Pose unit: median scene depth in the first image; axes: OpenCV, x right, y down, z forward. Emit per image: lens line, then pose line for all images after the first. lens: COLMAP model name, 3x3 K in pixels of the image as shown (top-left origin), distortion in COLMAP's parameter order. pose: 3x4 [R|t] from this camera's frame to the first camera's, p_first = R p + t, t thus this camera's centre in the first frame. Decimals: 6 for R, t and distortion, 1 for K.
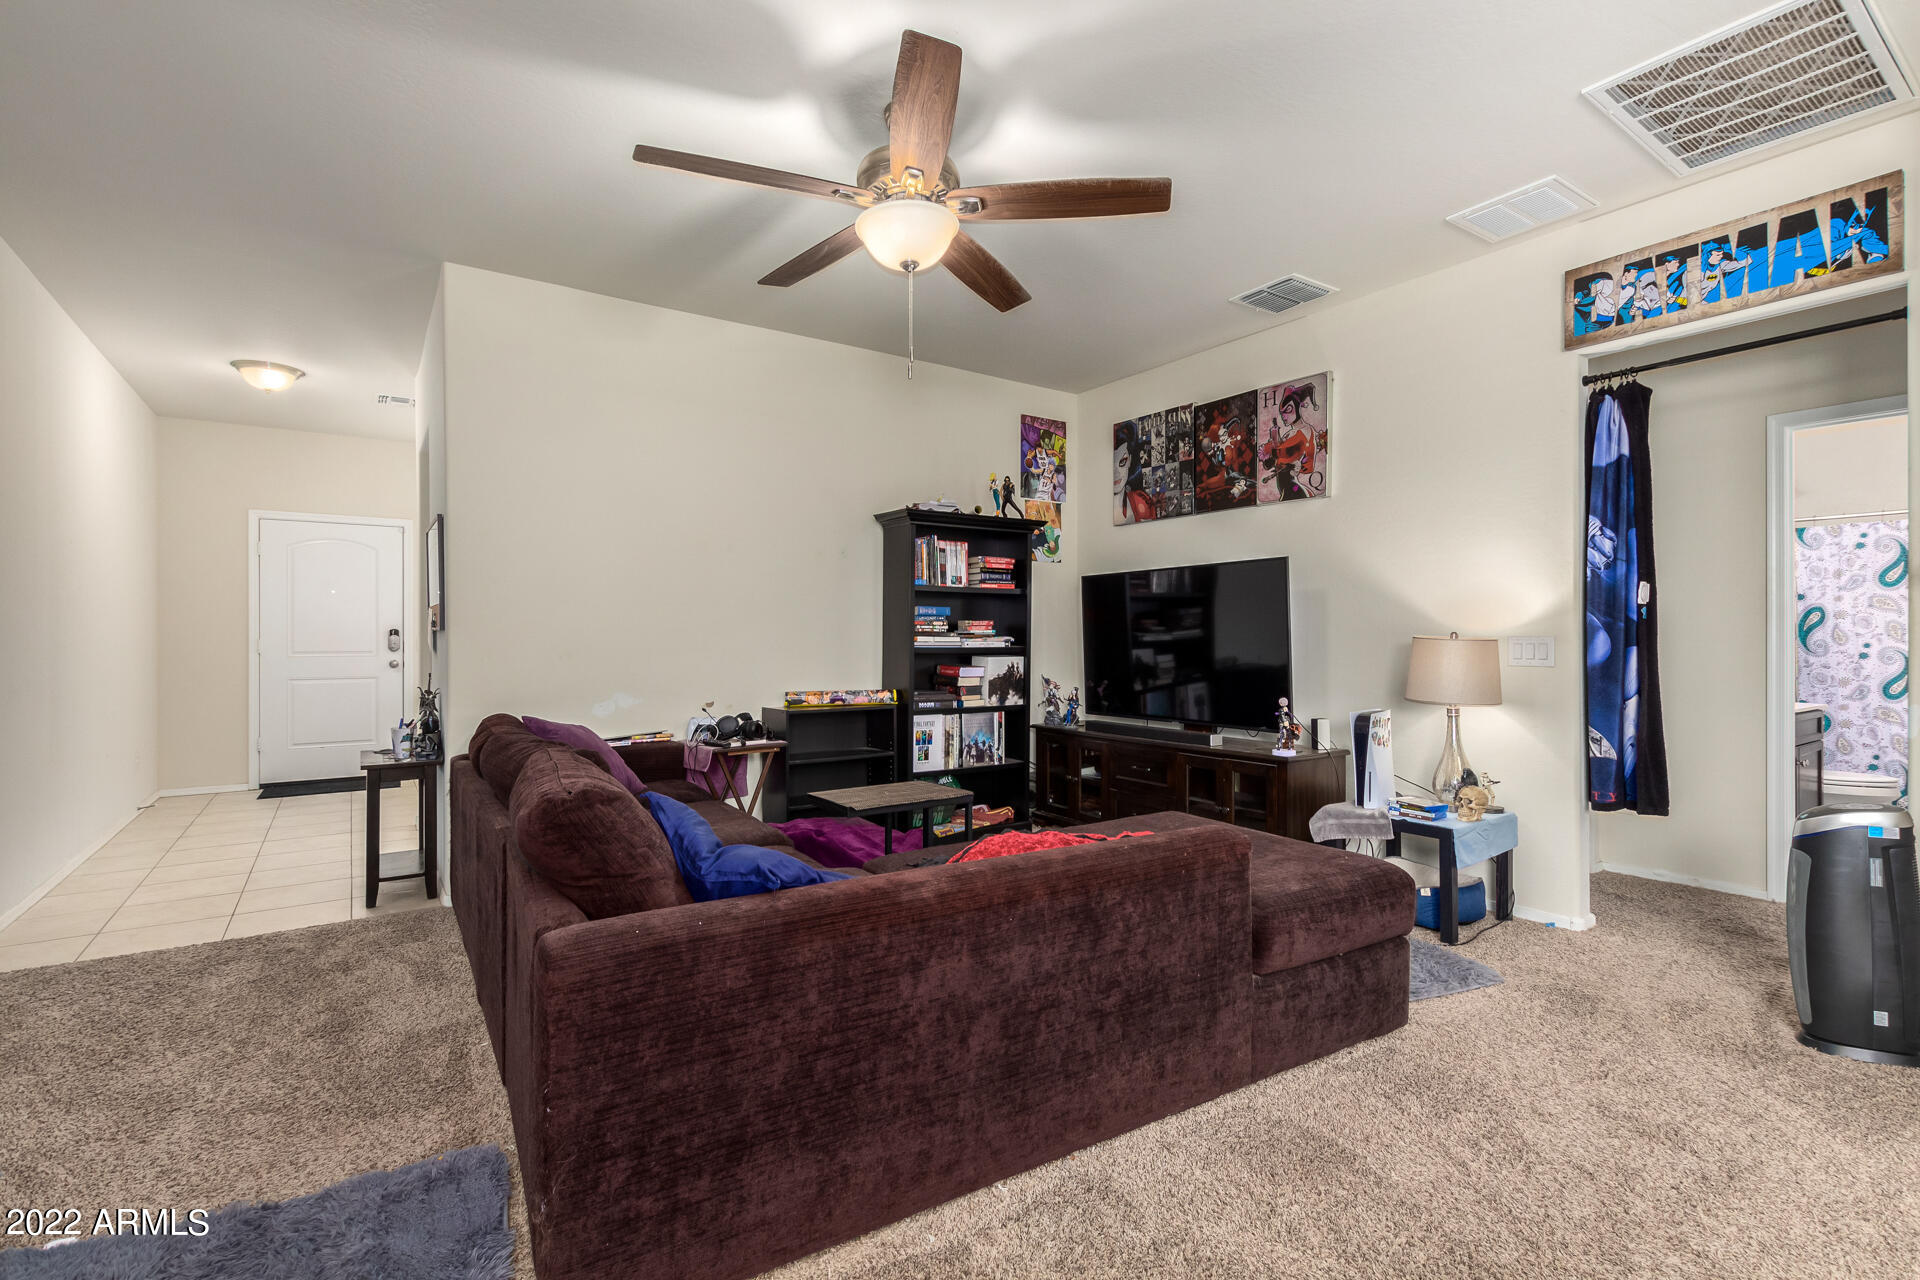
lens RADIAL K [[877.3, 0, 966.6], [0, 877.3, 638.5], [0, 0, 1]] dist [0.006622, -0.000532]
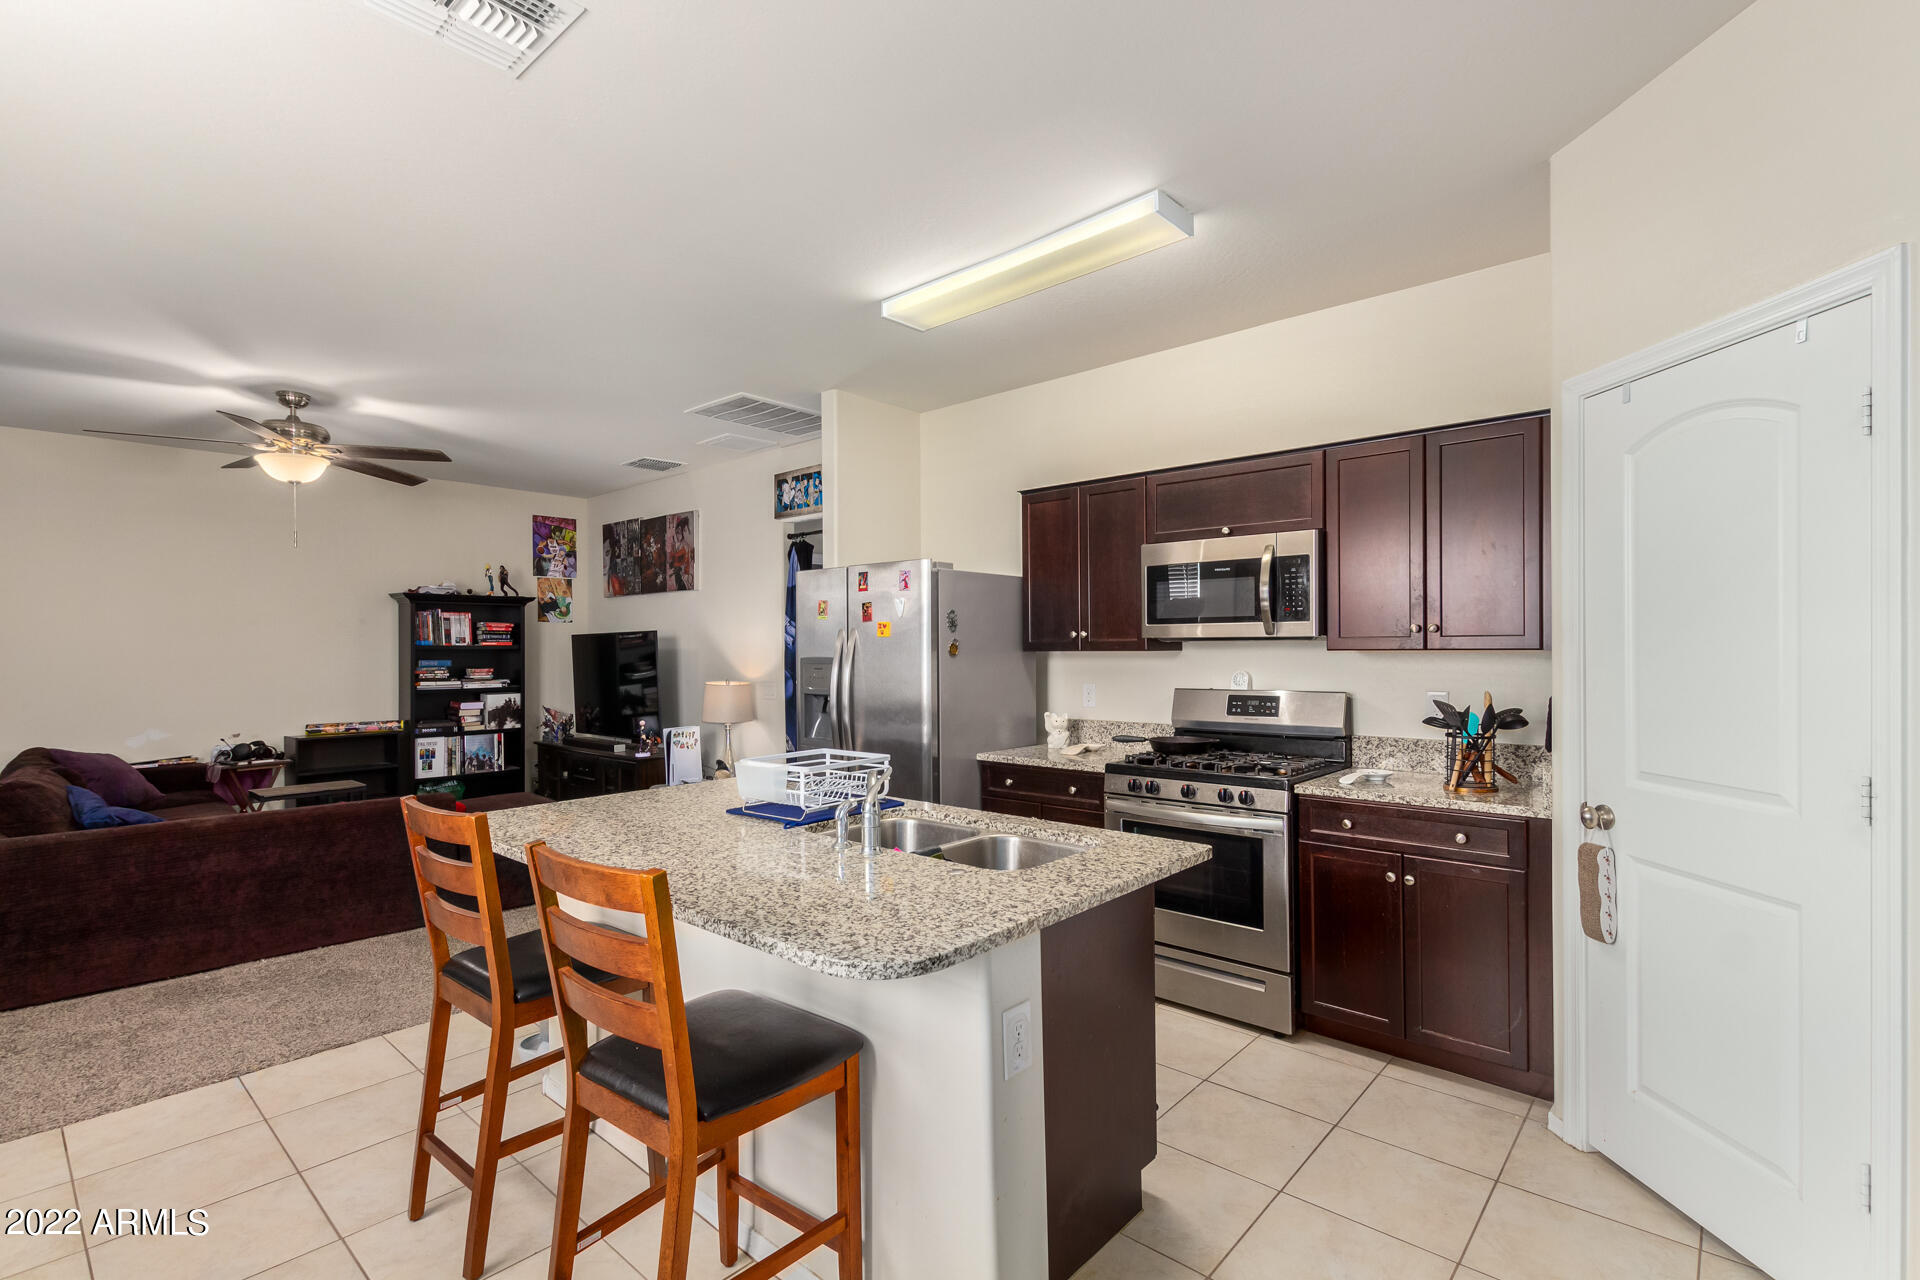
lens RADIAL K [[875.9, 0, 968.0], [0, 875.9, 648.6], [0, 0, 1]] dist [0.002441, -0.001067]
pose [[0.971487, -0.007914, 0.236959, 0.511524], [0.008324, 0.999965, -0.000730, -0.052395], [-0.236945, 0.002682, 0.971519, -0.631555]]
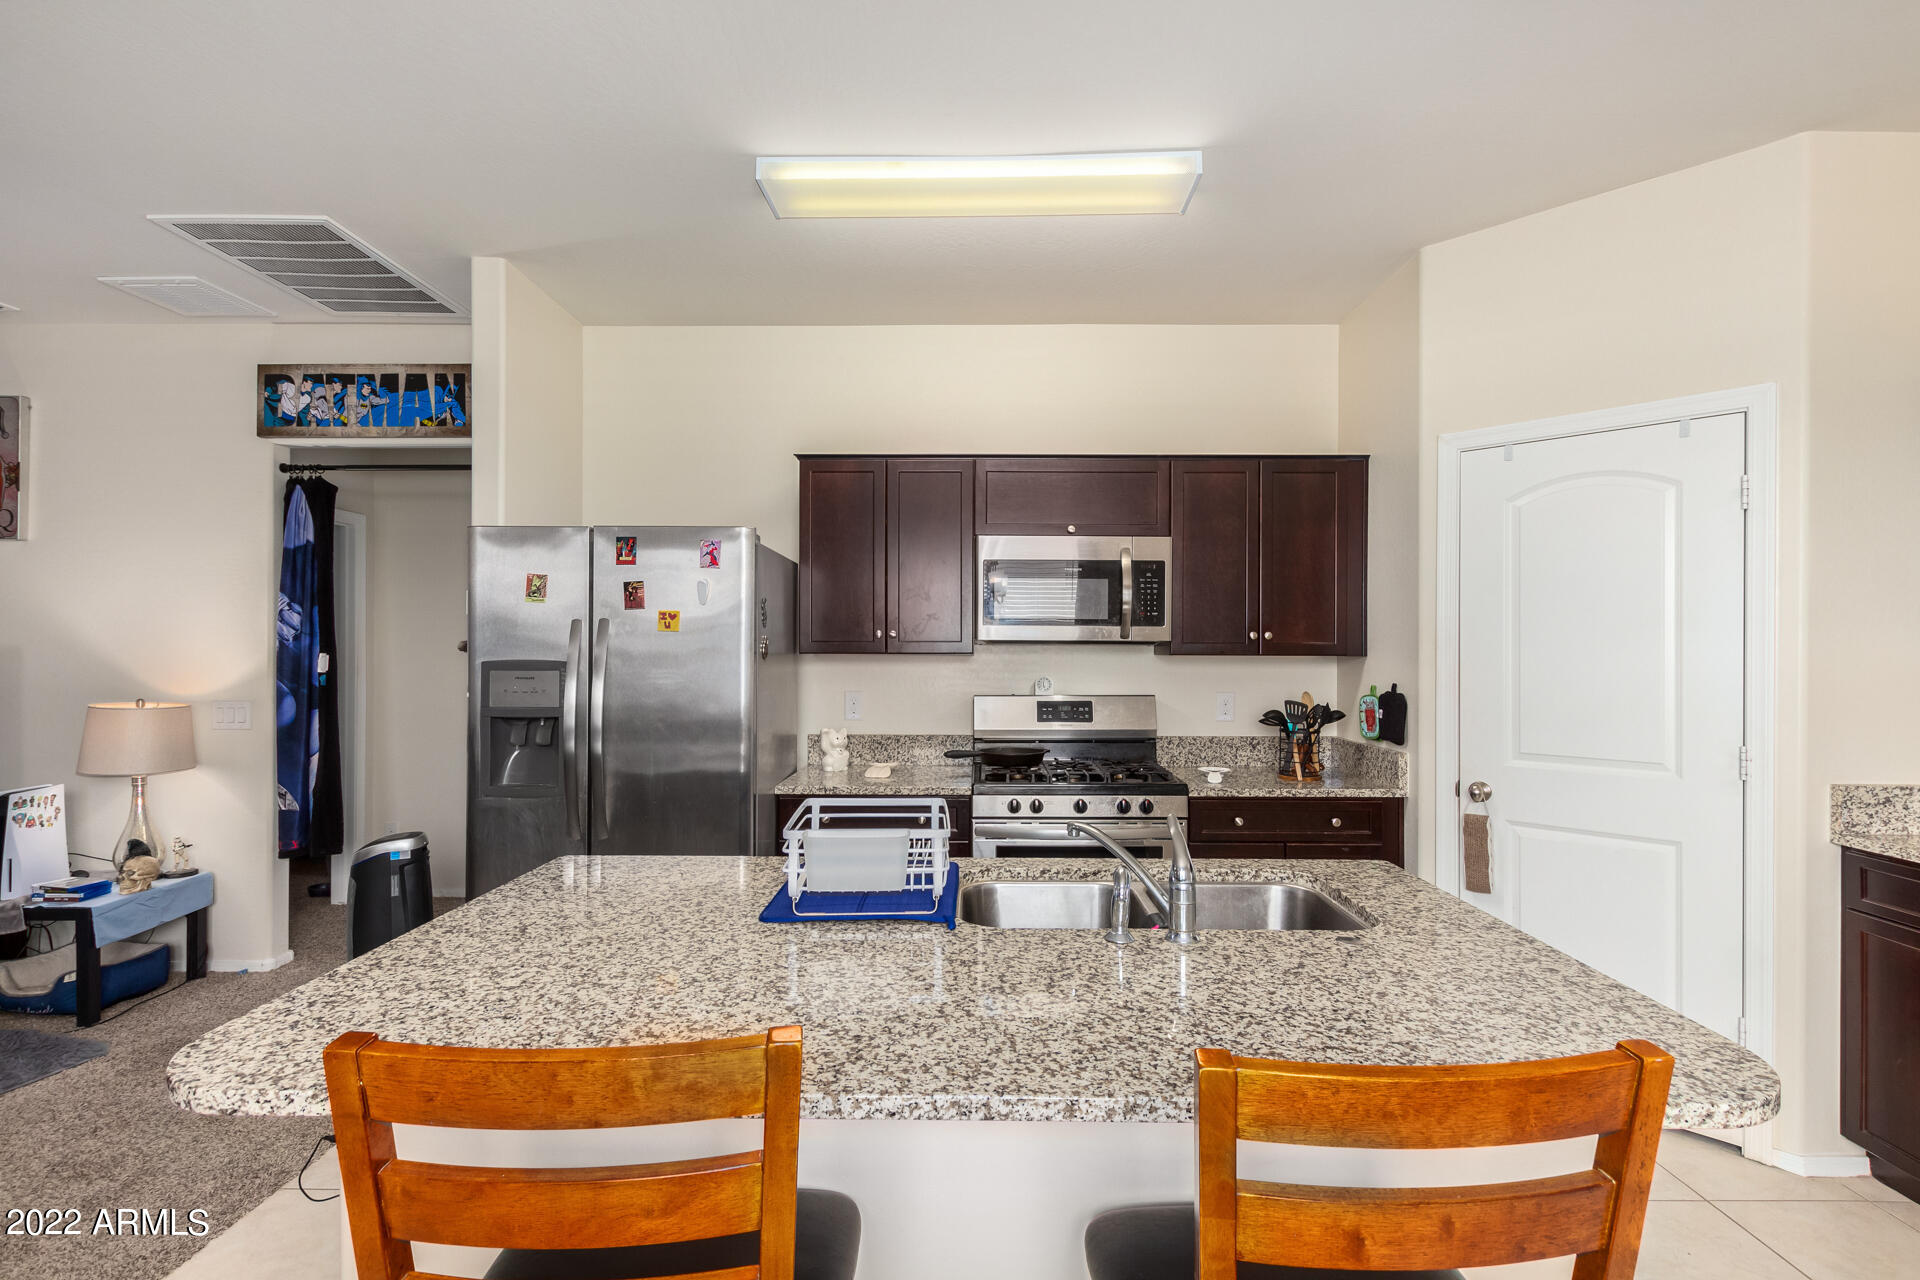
lens RADIAL K [[884.3, 0, 966.8], [0, 884.3, 646.9], [0, 0, 1]] dist [0.002171, -0.000581]
pose [[0.580067, 0.003614, 0.814561, 0.240223], [-0.001082, 0.999993, -0.003666, -0.053015], [-0.814568, 0.001245, 0.580067, -0.273906]]
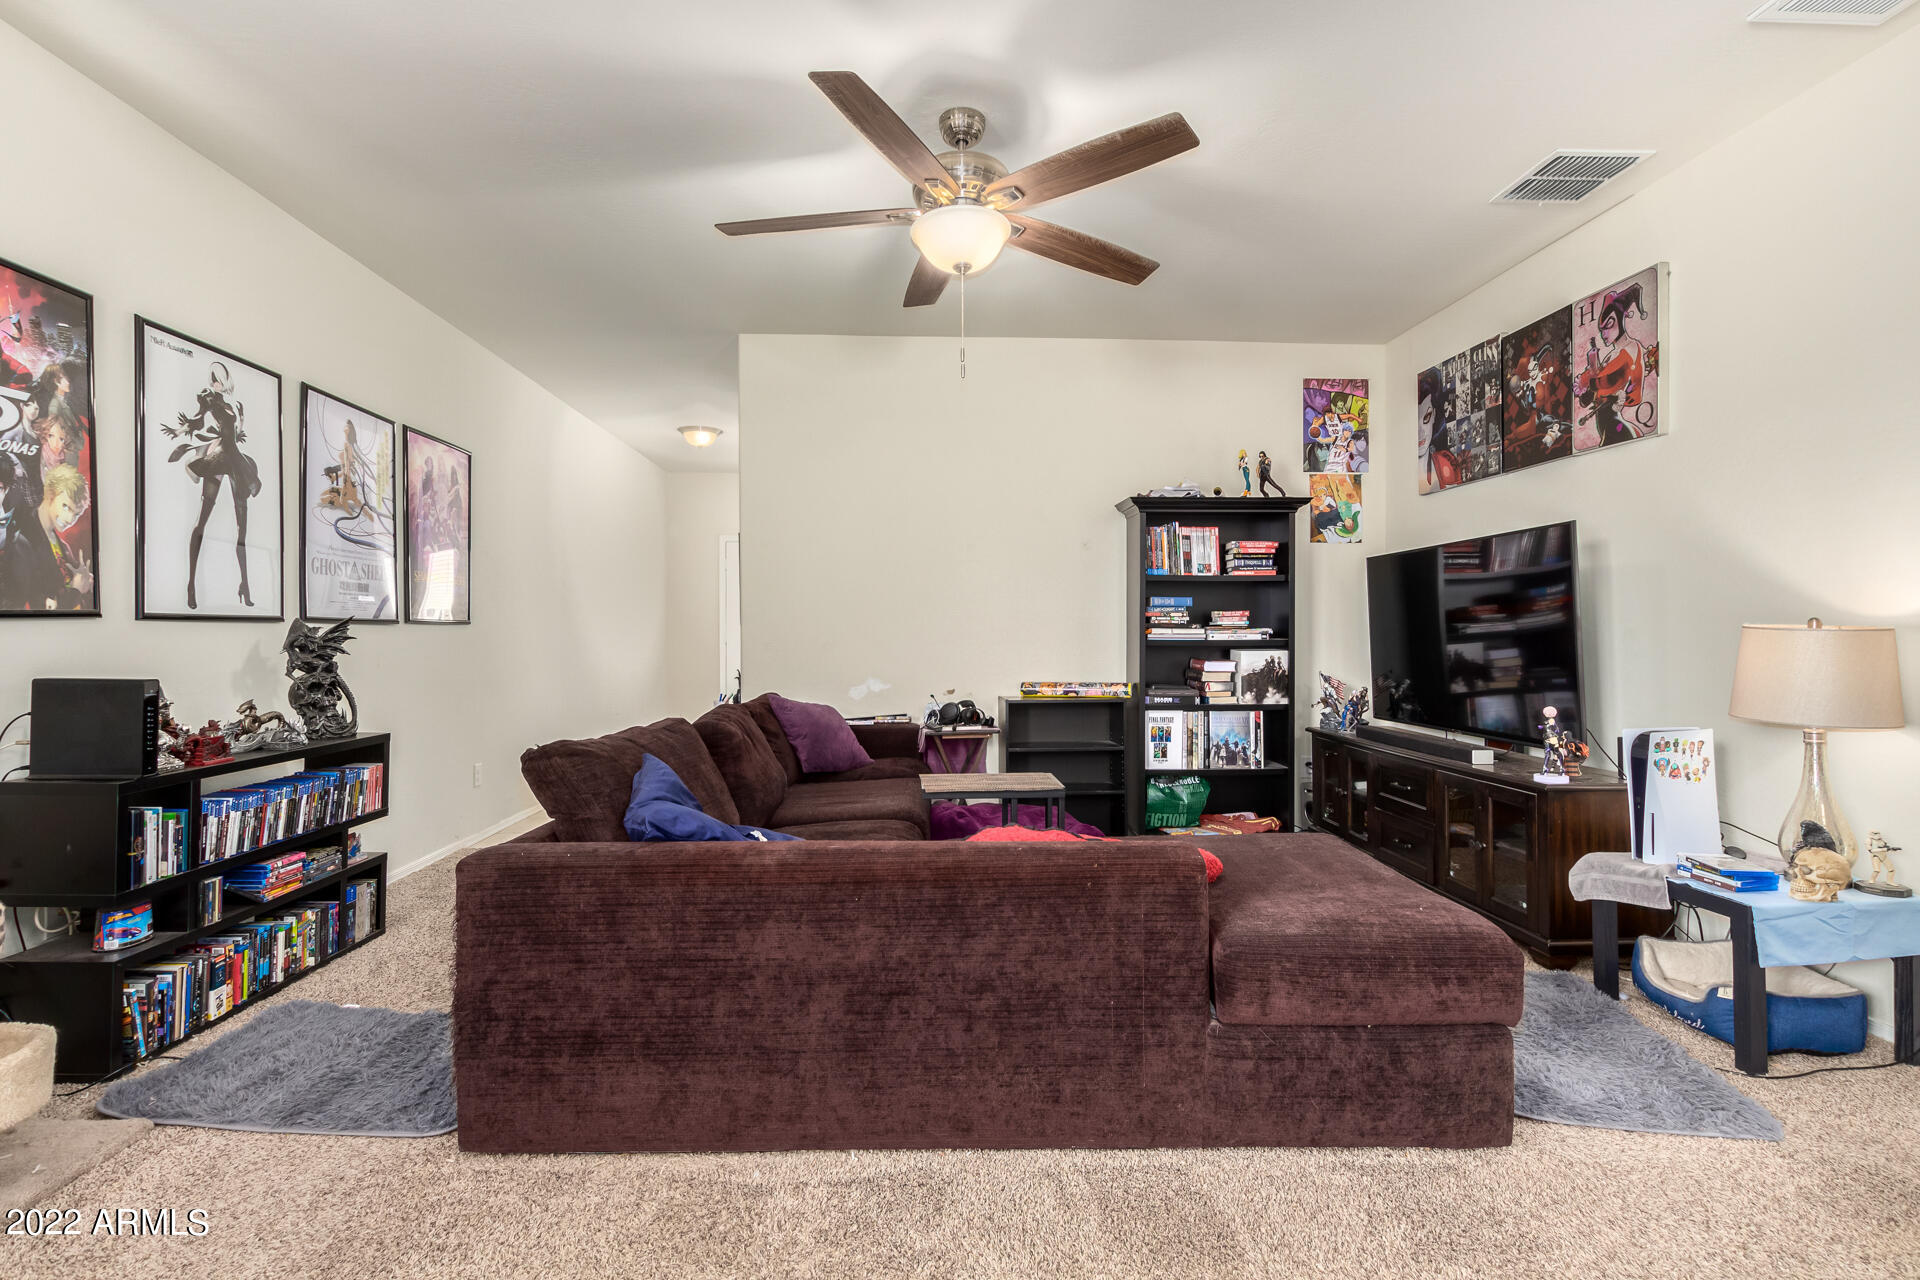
lens RADIAL K [[880.2, 0, 964.1], [0, 880.2, 628.1], [0, 0, 1]] dist [0.008590, -0.000686]
pose [[0.856984, -0.005100, -0.515318, 0.292685], [0.002575, 0.999981, -0.005614, 0.002324], [0.515337, 0.003485, 0.856980, 0.071791]]
